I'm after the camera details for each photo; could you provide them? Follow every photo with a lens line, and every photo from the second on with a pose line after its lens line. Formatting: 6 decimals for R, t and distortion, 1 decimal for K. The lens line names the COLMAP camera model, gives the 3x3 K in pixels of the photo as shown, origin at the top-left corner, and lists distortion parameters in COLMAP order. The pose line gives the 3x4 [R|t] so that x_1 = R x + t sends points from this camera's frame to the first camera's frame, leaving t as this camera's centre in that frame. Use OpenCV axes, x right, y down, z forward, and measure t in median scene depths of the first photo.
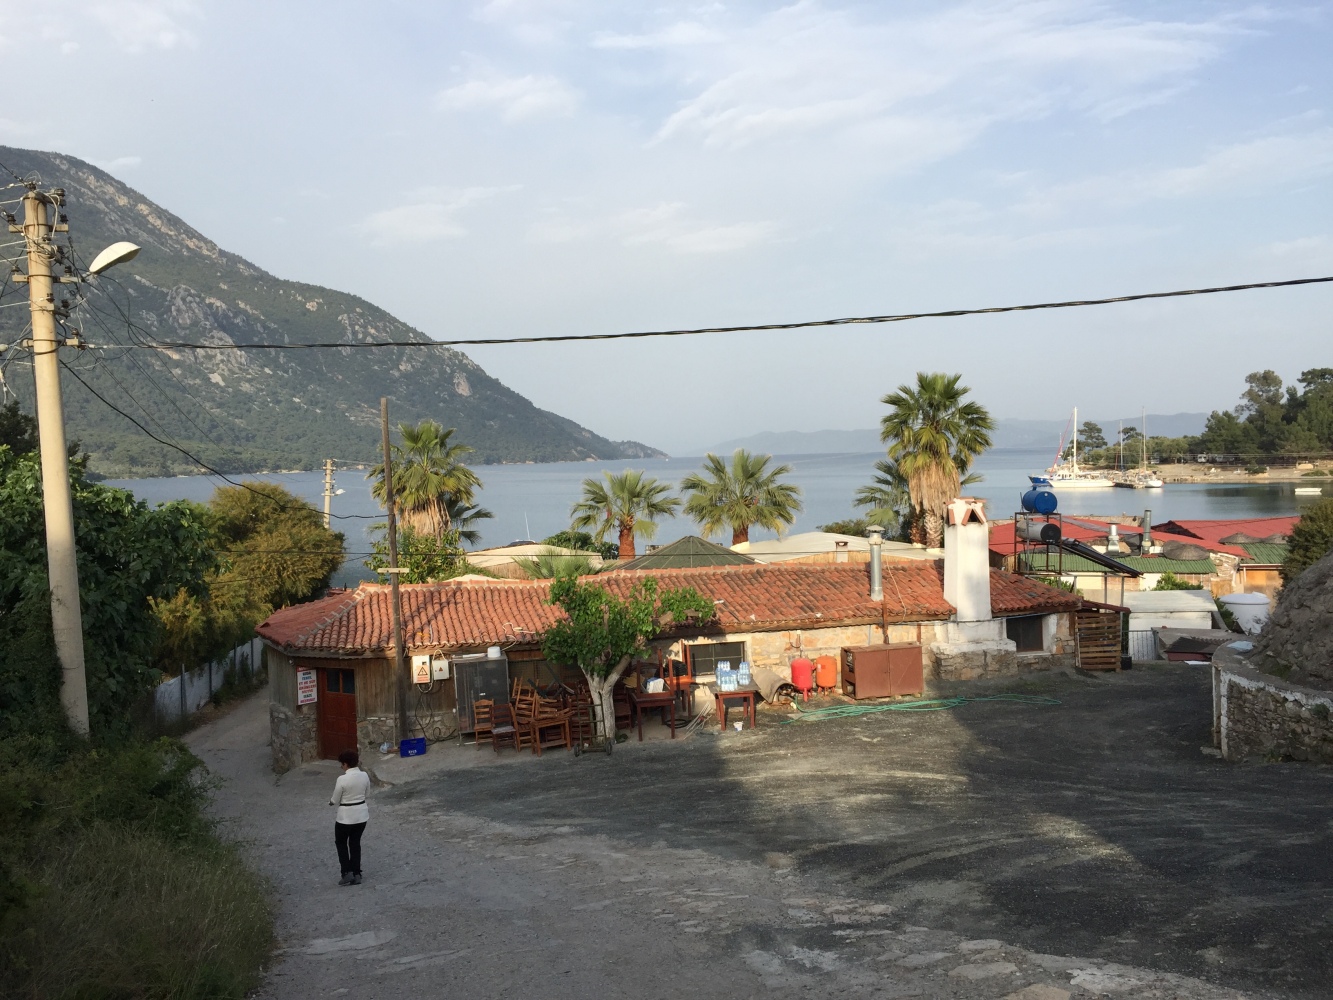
lens RADIAL K [[1119.0, 0, 667.4], [0, 1119.0, 472.6], [0, 0, 1]] dist [0.062495, -0.094170]
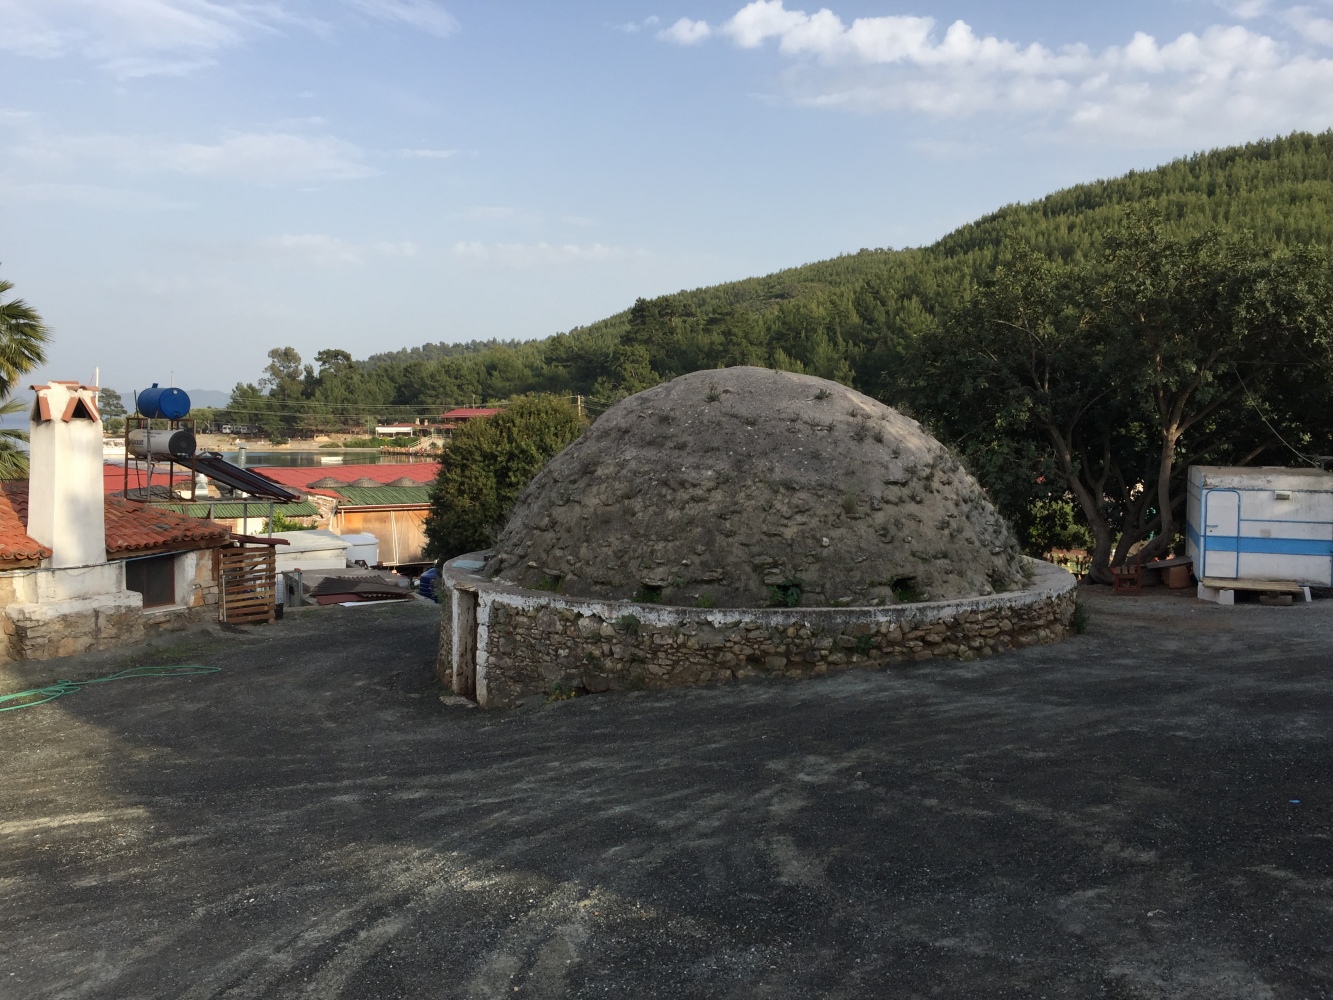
lens RADIAL K [[1119.0, 0, 667.4], [0, 1119.0, 472.6], [0, 0, 1]] dist [0.062495, -0.094170]
pose [[0.678494, 0.003844, 0.734596, 0.015749], [-0.019120, 0.999740, 0.012428, 0.056445], [-0.734357, -0.022478, 0.678391, 0.268206]]
